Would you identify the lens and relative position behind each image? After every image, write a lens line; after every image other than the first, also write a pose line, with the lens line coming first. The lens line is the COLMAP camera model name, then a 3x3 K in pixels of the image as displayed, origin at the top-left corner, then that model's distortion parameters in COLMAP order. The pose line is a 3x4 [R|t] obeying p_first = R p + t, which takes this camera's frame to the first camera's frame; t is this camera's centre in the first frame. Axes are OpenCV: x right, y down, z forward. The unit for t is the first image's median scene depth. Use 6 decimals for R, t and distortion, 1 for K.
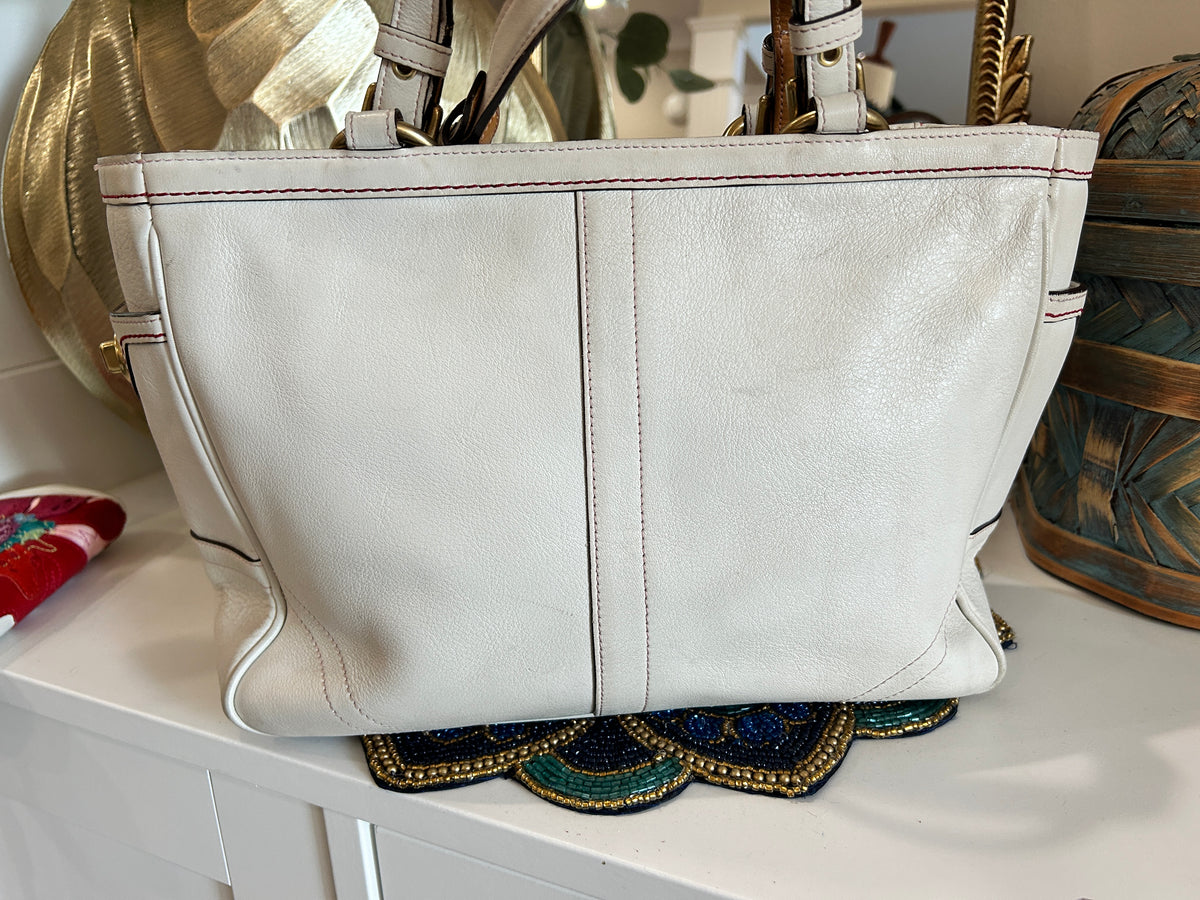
lens RADIAL K [[929.2, 0, 598.1], [0, 929.2, 447.2], [0, 0, 1]] dist [0.032077, -0.072910]
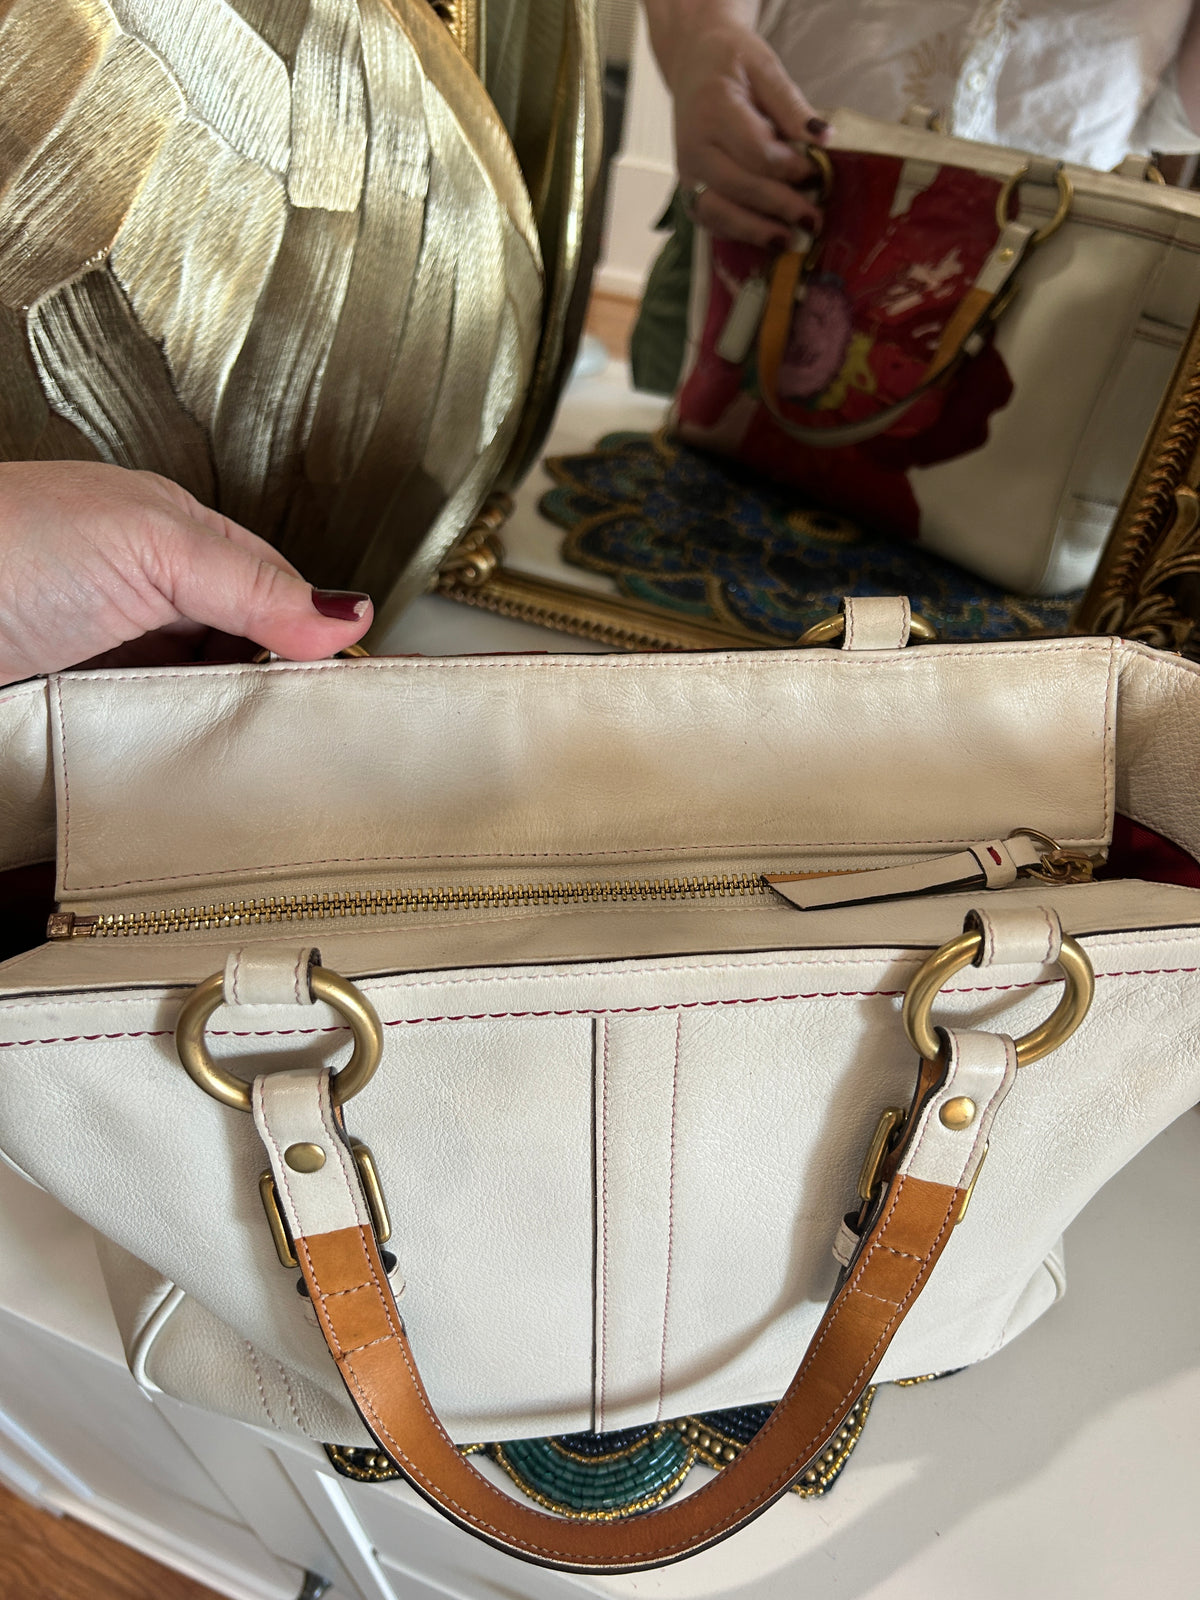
lens RADIAL K [[1219.7, 0, 603.5], [0, 1219.7, 793.1], [0, 0, 1]] dist [0.098406, -0.159562]
pose [[0.997253, 0.006297, 0.073800, -0.078229], [-0.043165, 0.859105, 0.509976, -0.806924], [-0.060191, -0.511761, 0.857017, 0.327418]]
